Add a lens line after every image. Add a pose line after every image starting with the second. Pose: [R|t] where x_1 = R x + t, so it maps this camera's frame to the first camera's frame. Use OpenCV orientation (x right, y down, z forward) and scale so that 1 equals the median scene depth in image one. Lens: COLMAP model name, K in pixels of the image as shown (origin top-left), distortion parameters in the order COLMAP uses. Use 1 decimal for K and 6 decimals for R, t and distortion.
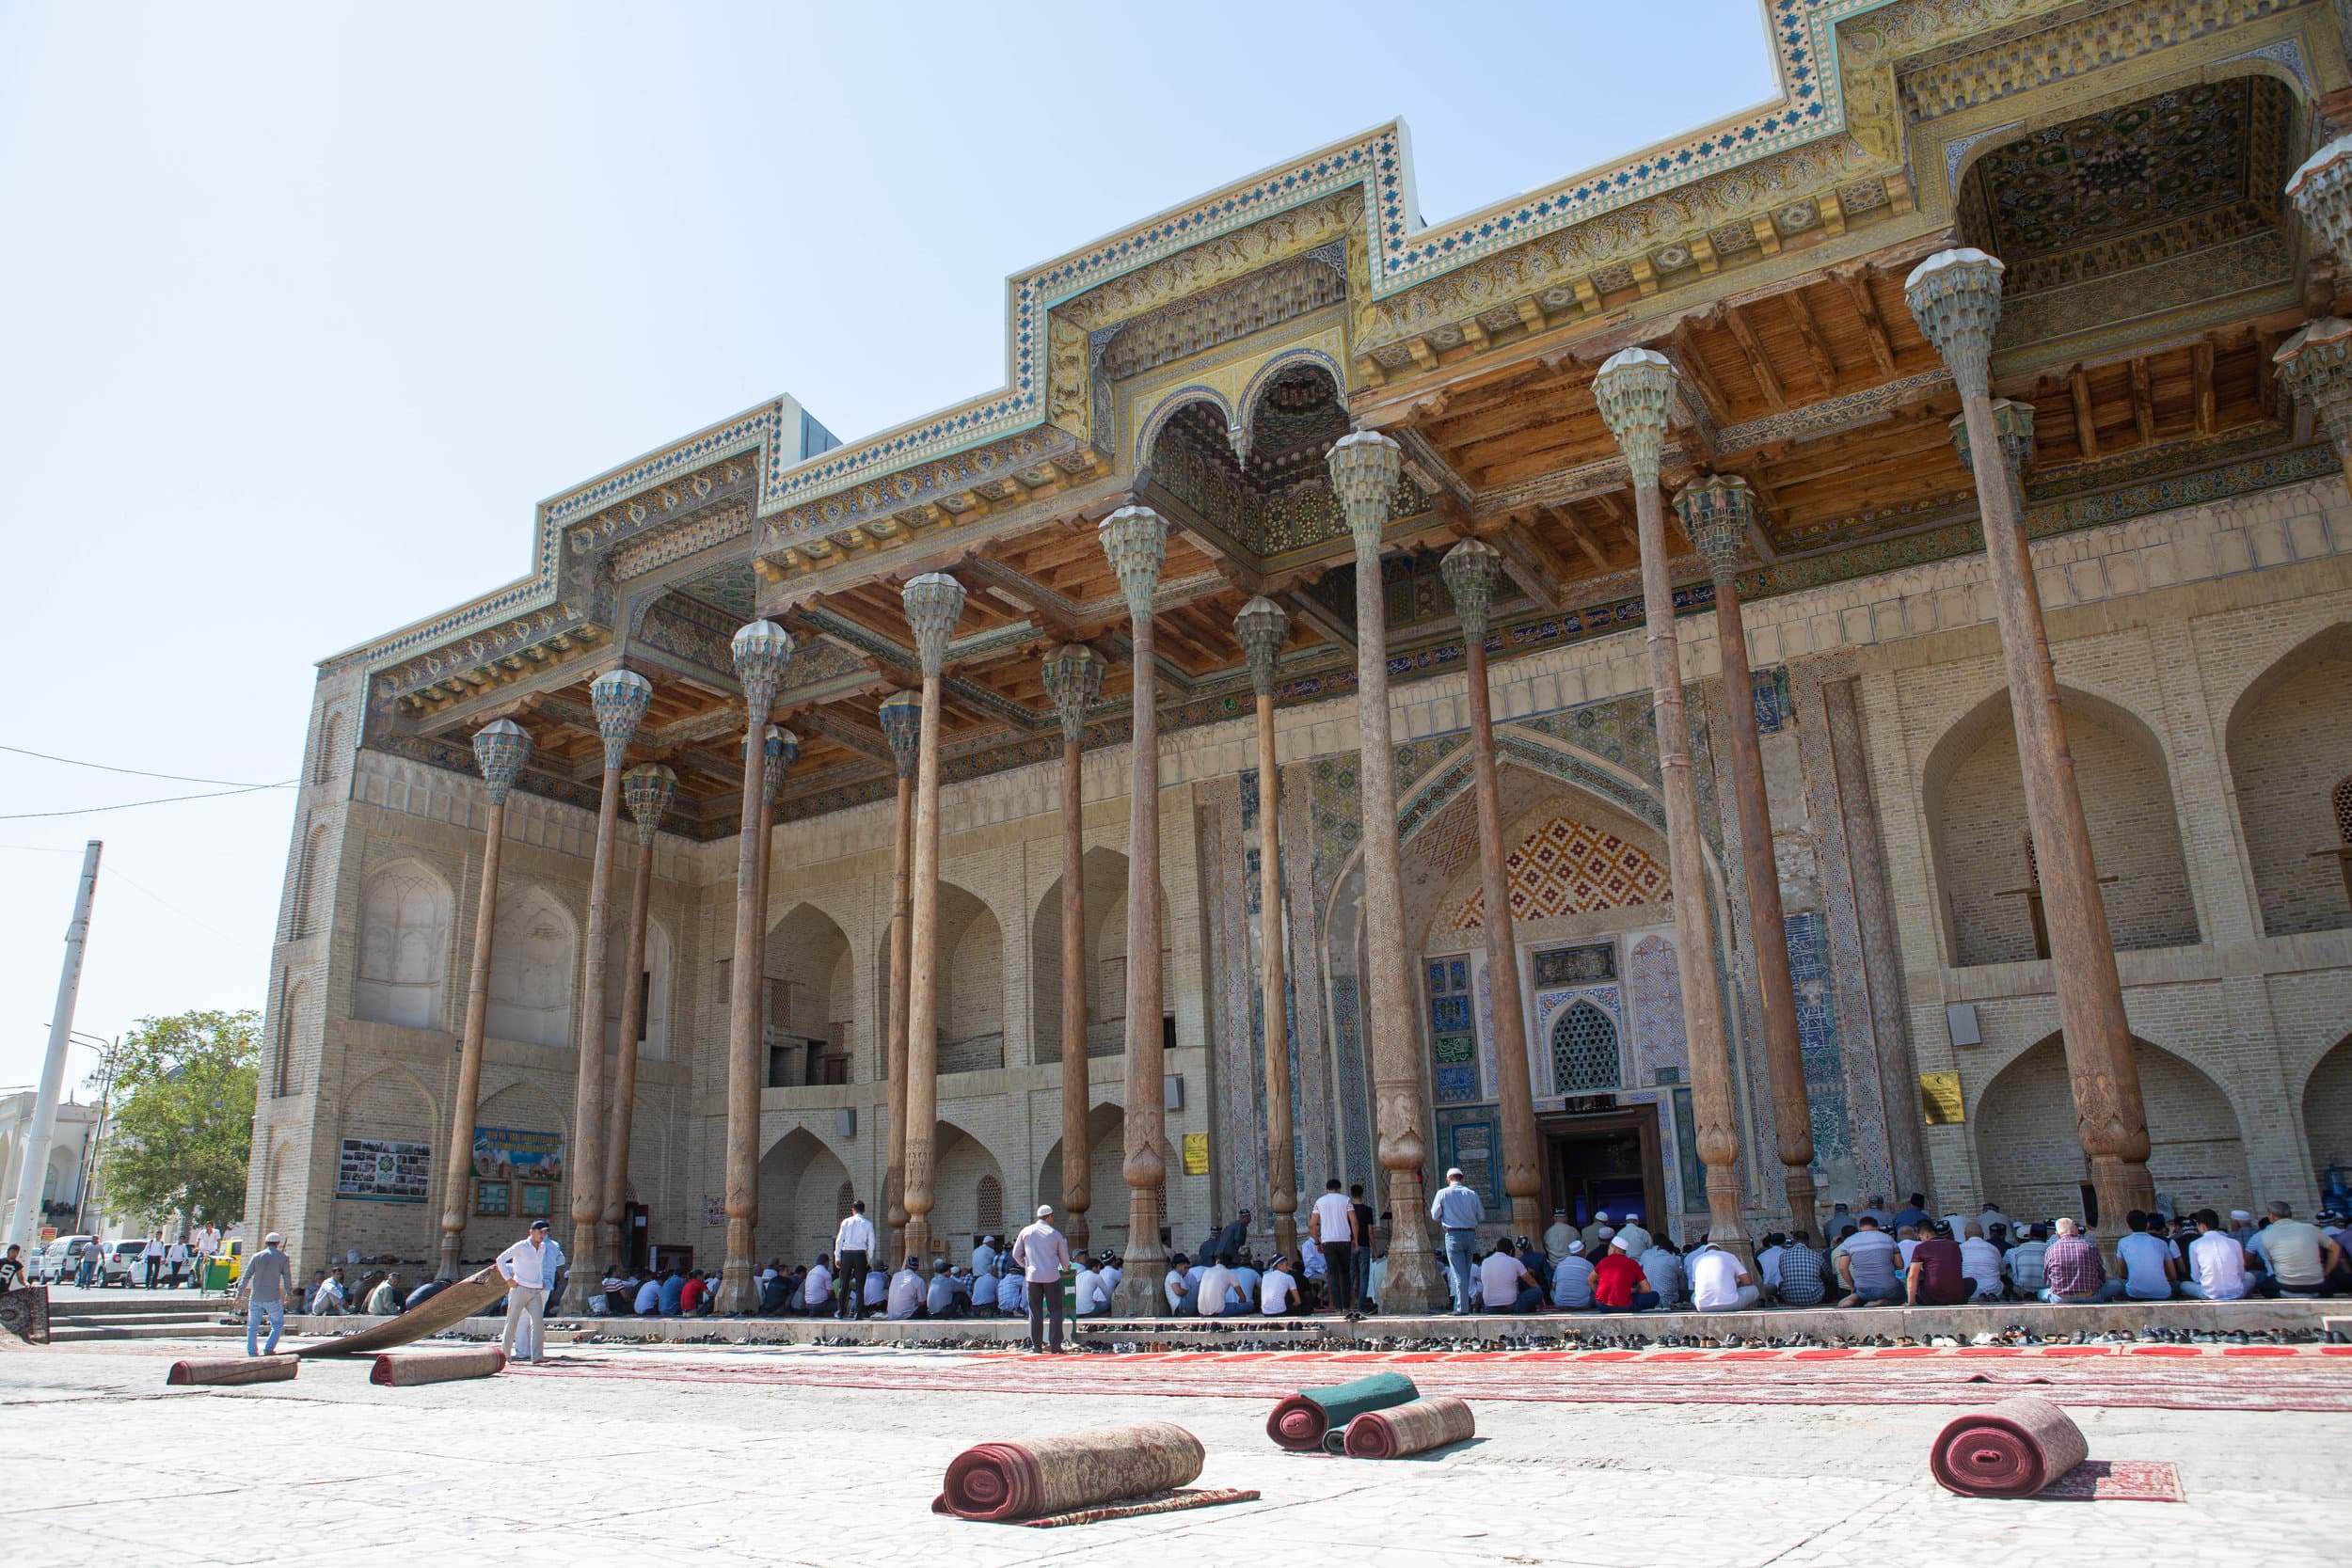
lens RADIAL K [[1618.1, 0, 1172.4], [0, 1618.1, 797.6], [0, 0, 1]] dist [-0.108587, 0.074566]
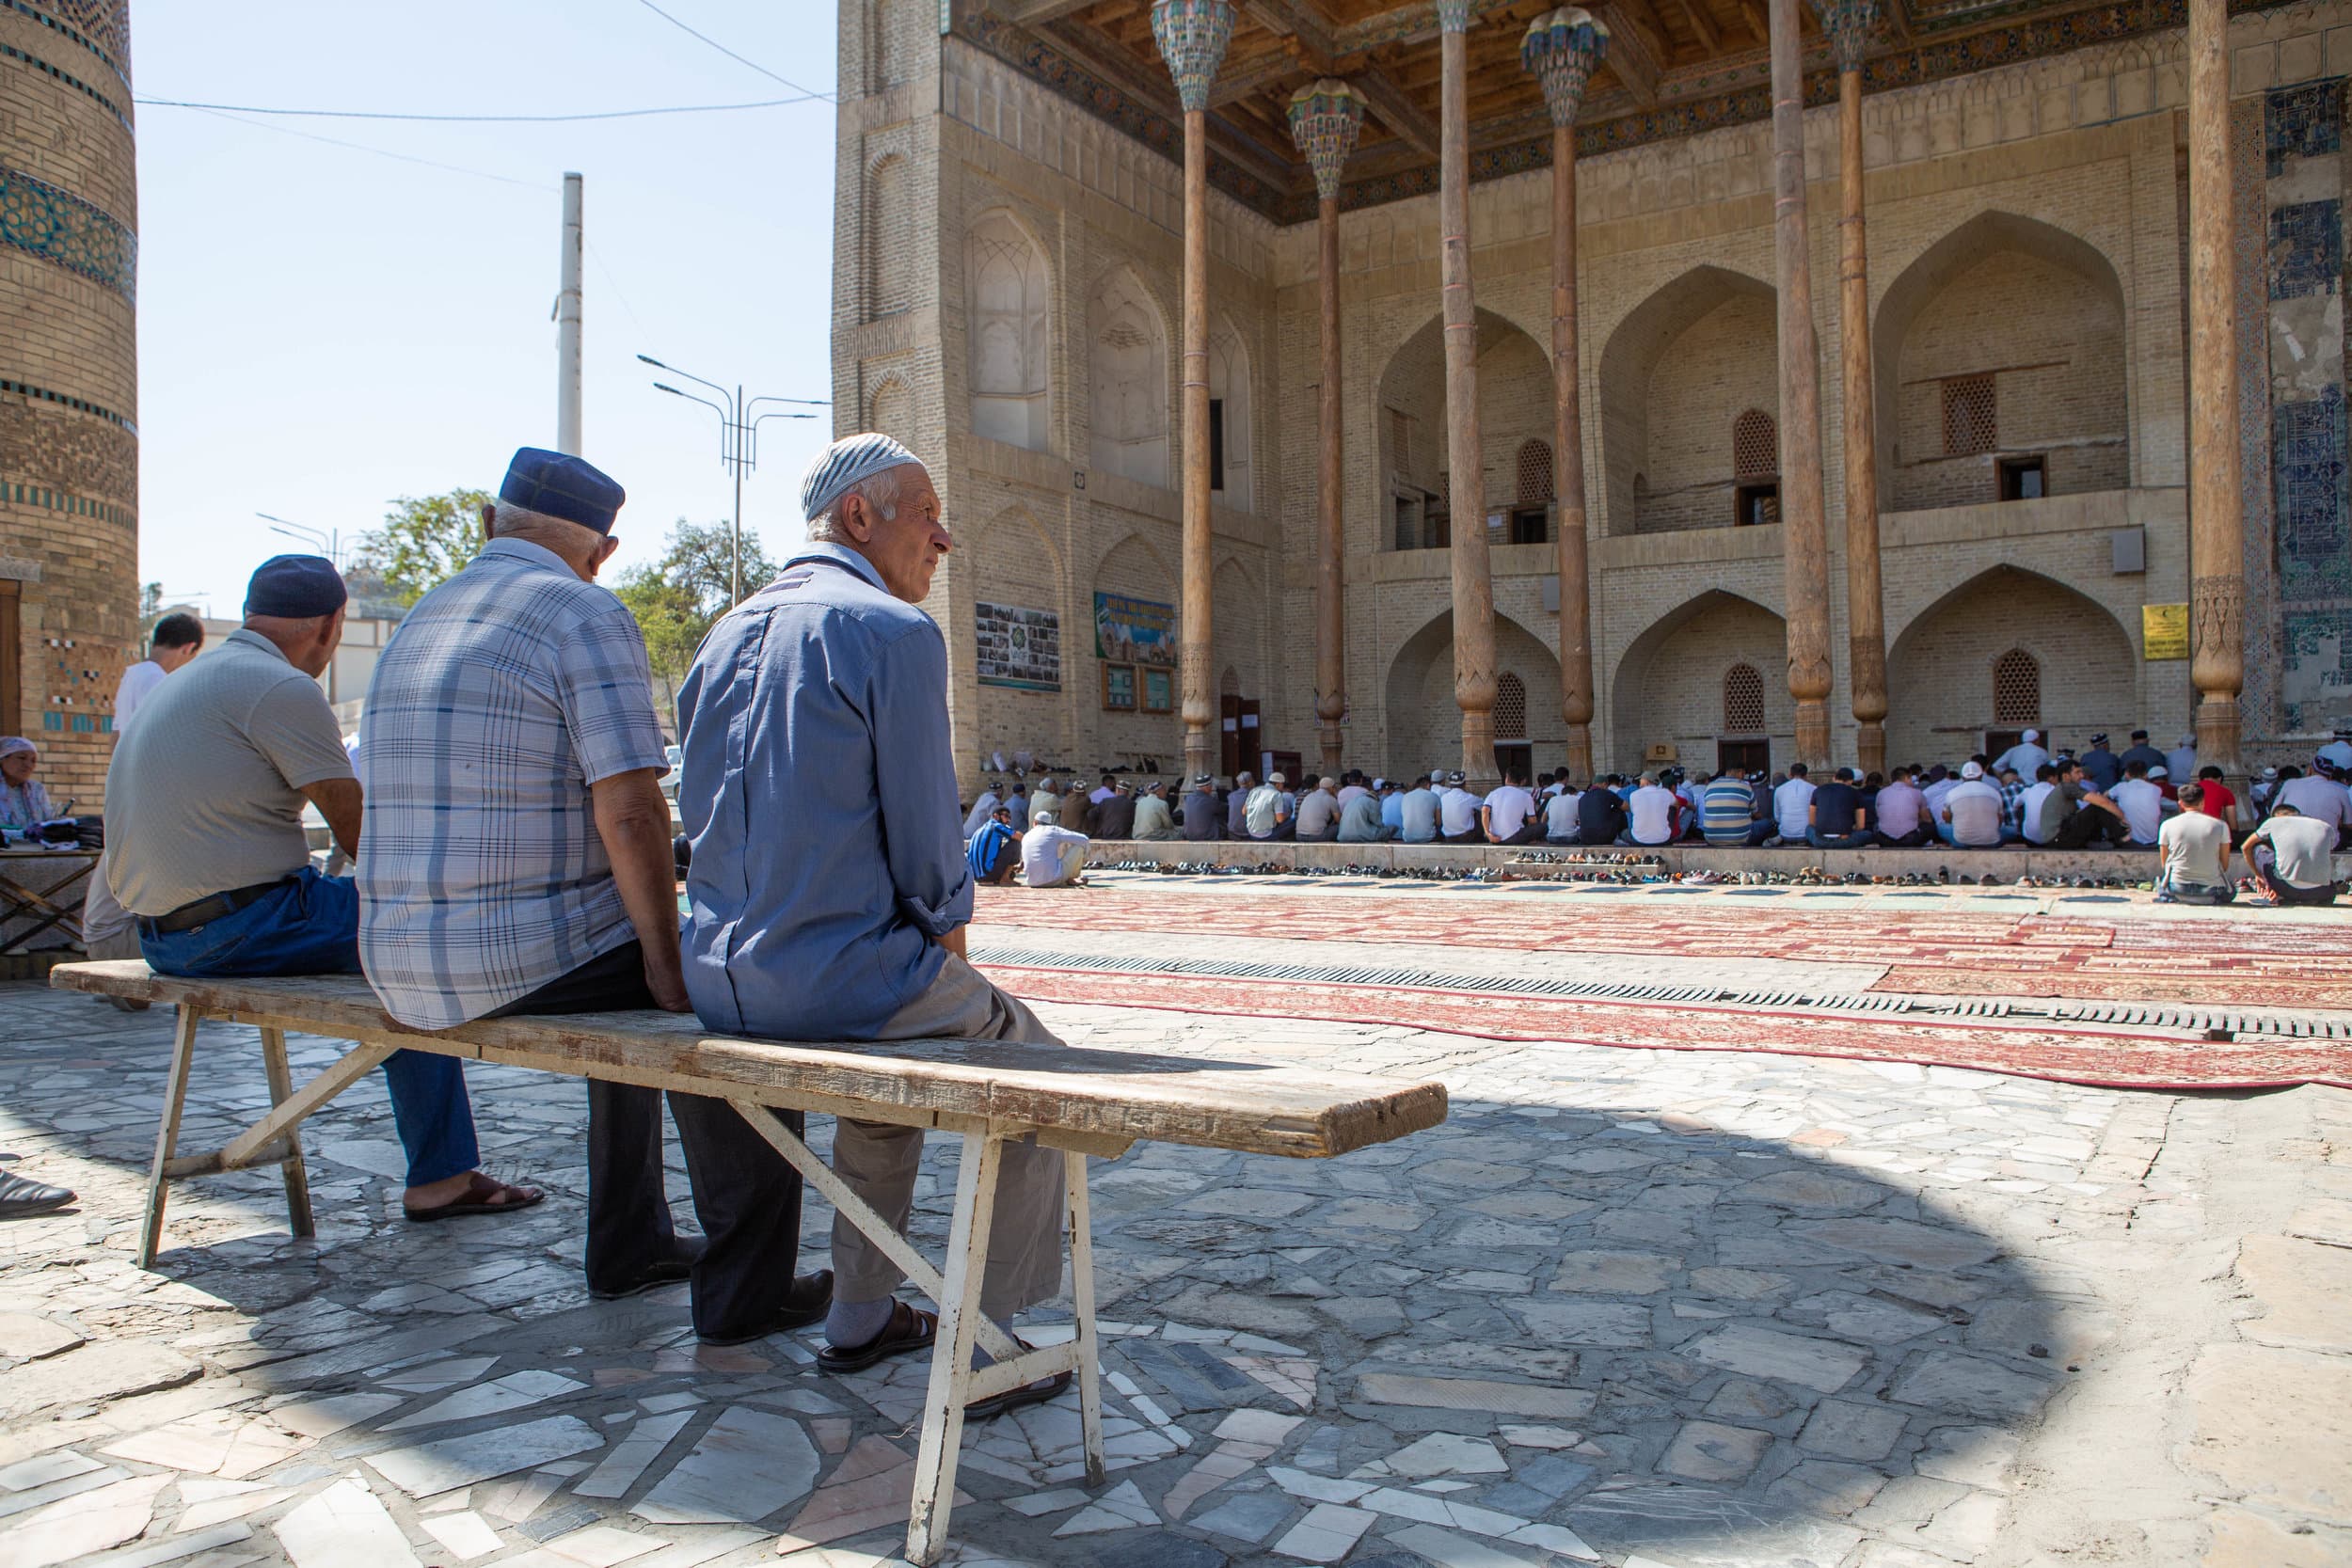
lens RADIAL K [[1618.1, 0, 1126.1], [0, 1618.1, 805.6], [0, 0, 1]] dist [-0.108587, 0.074566]
pose [[0.999790, 0.015518, -0.013388, -0.412357], [-0.010979, 0.957114, 0.289503, 0.085235], [0.017307, -0.289295, 0.957083, 0.251968]]
